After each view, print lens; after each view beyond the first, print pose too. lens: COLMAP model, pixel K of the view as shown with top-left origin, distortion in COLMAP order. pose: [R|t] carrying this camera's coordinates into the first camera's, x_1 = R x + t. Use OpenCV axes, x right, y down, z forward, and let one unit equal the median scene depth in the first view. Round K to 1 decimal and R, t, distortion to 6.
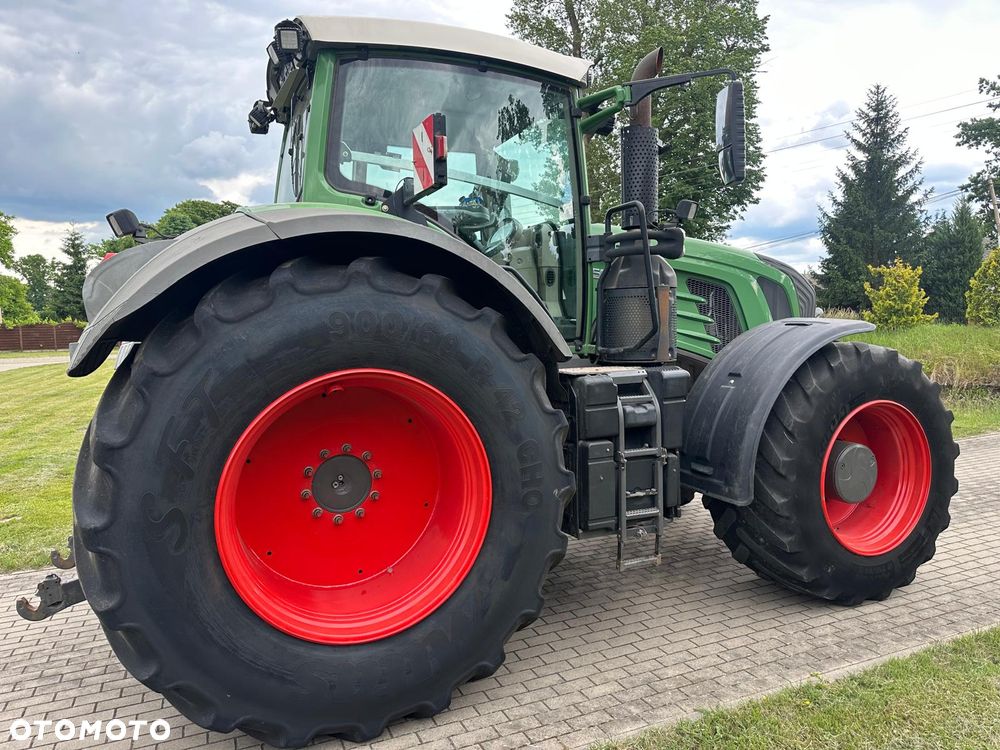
lens RADIAL K [[705.0, 0, 485.1], [0, 705.0, 361.8], [0, 0, 1]] dist [0.040804, -0.042458]
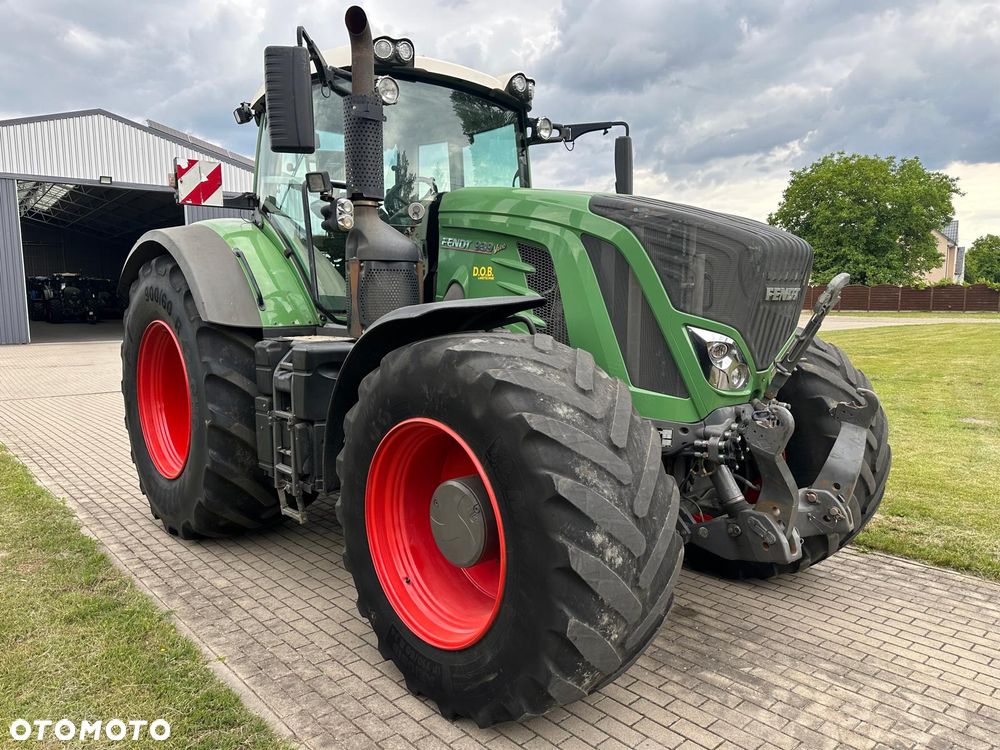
lens RADIAL K [[705.0, 0, 502.0], [0, 705.0, 377.0], [0, 0, 1]] dist [0.040804, -0.042458]
pose [[0.321622, 0.126701, -0.938353, 1.373318], [-0.052876, 0.991864, 0.115803, -0.076747], [0.945390, 0.012372, 0.325705, 0.976720]]
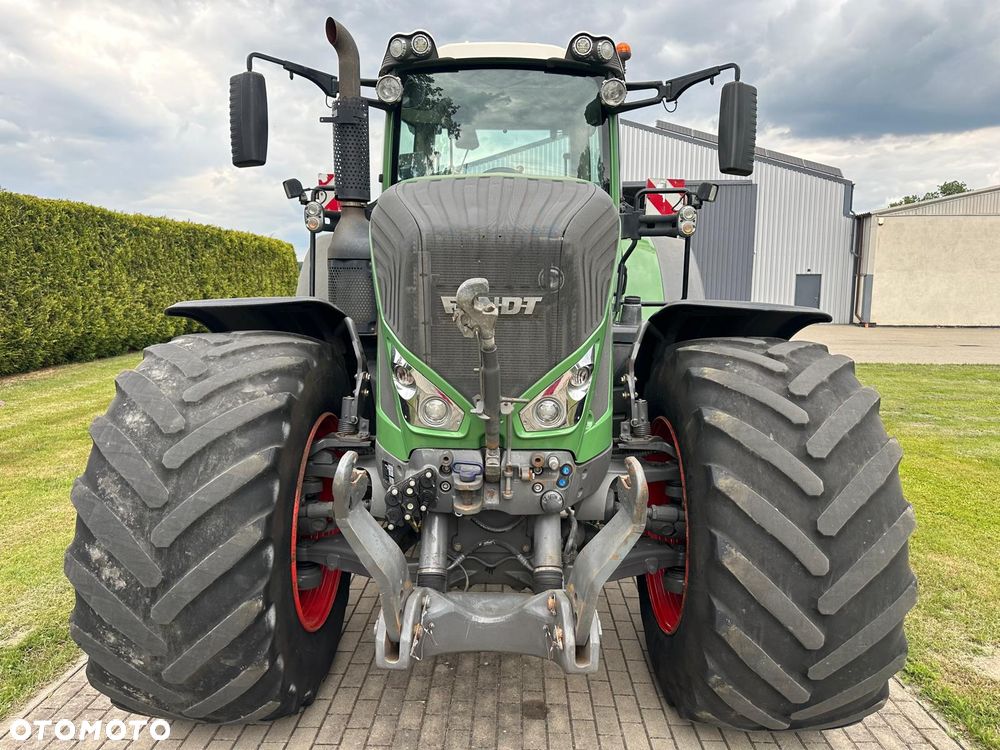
lens RADIAL K [[705.0, 0, 503.0], [0, 705.0, 377.5], [0, 0, 1]] dist [0.040804, -0.042458]
pose [[-0.410402, 0.139445, -0.901180, 1.212274], [-0.046922, 0.983701, 0.173582, -0.139974], [0.910697, 0.113524, -0.397170, 1.836999]]
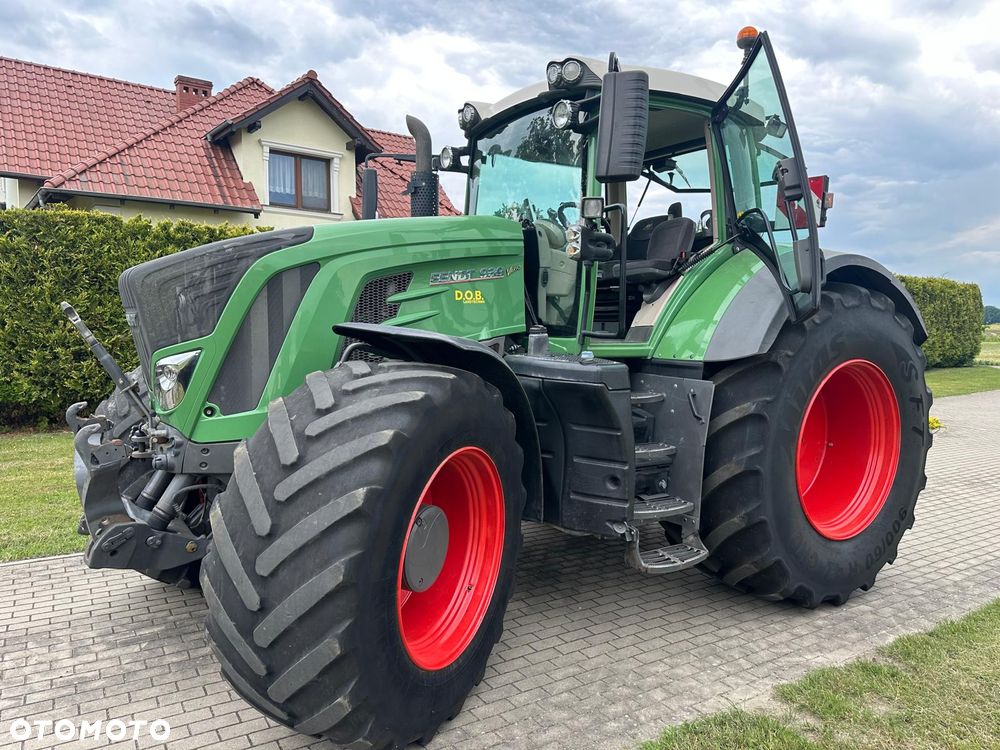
lens RADIAL K [[705.0, 0, 501.5], [0, 705.0, 388.0], [0, 0, 1]] dist [0.040804, -0.042458]
pose [[-0.986975, 0.023172, -0.159196, 0.323986], [-0.000506, 0.989120, 0.147111, -0.146000], [0.160873, 0.145275, -0.976225, 2.599316]]
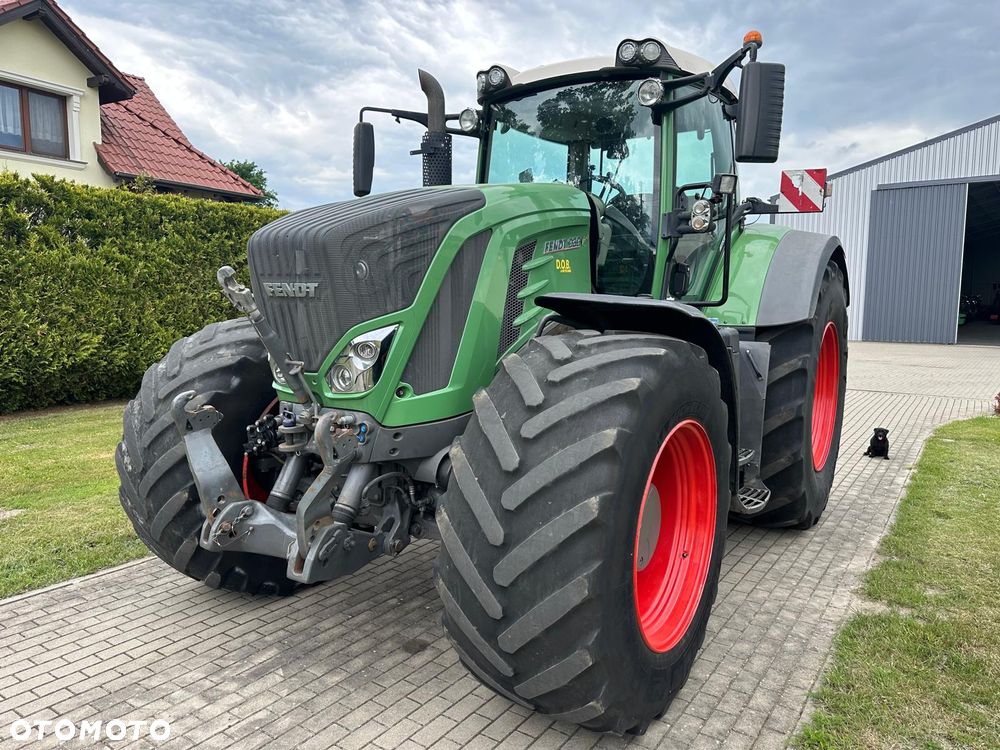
lens RADIAL K [[705.0, 0, 505.2], [0, 705.0, 376.2], [0, 0, 1]] dist [0.040804, -0.042458]
pose [[-0.840949, 0.073485, -0.536102, 0.890046], [-0.020546, 0.985685, 0.167341, -0.136951], [0.540725, 0.151740, -0.827401, 2.382305]]
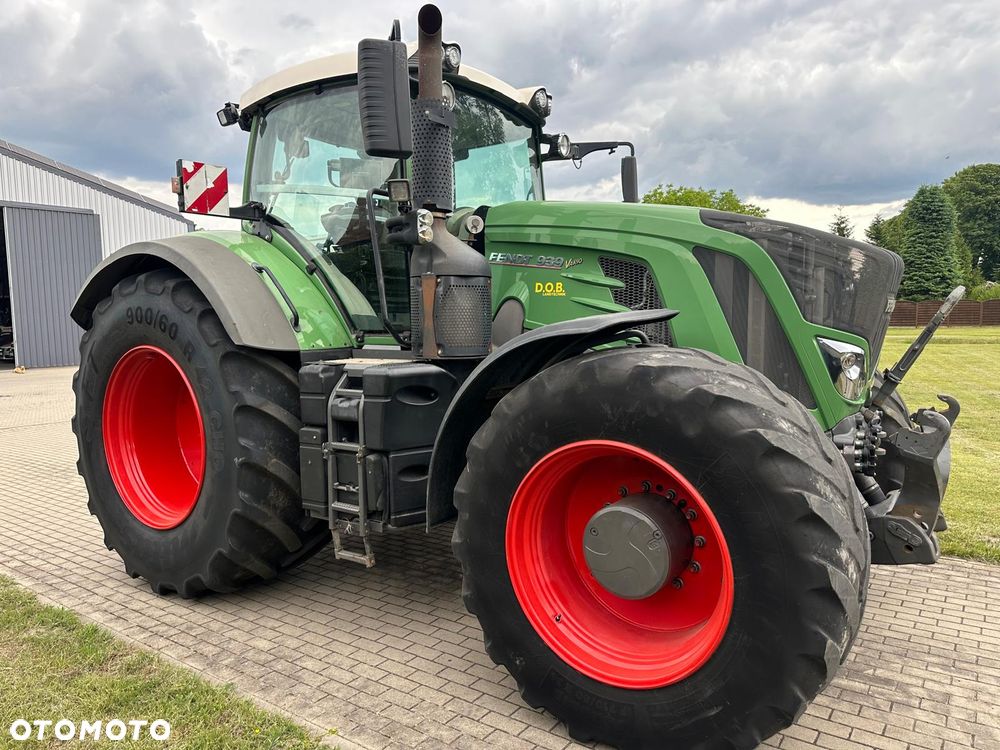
lens RADIAL K [[705.0, 0, 500.2], [0, 705.0, 375.0], [0, 0, 1]] dist [0.040804, -0.042458]
pose [[0.521255, 0.082385, -0.849415, 1.178882], [-0.040765, 0.996597, 0.071644, -0.052001], [0.852427, -0.002719, 0.522840, 0.679714]]
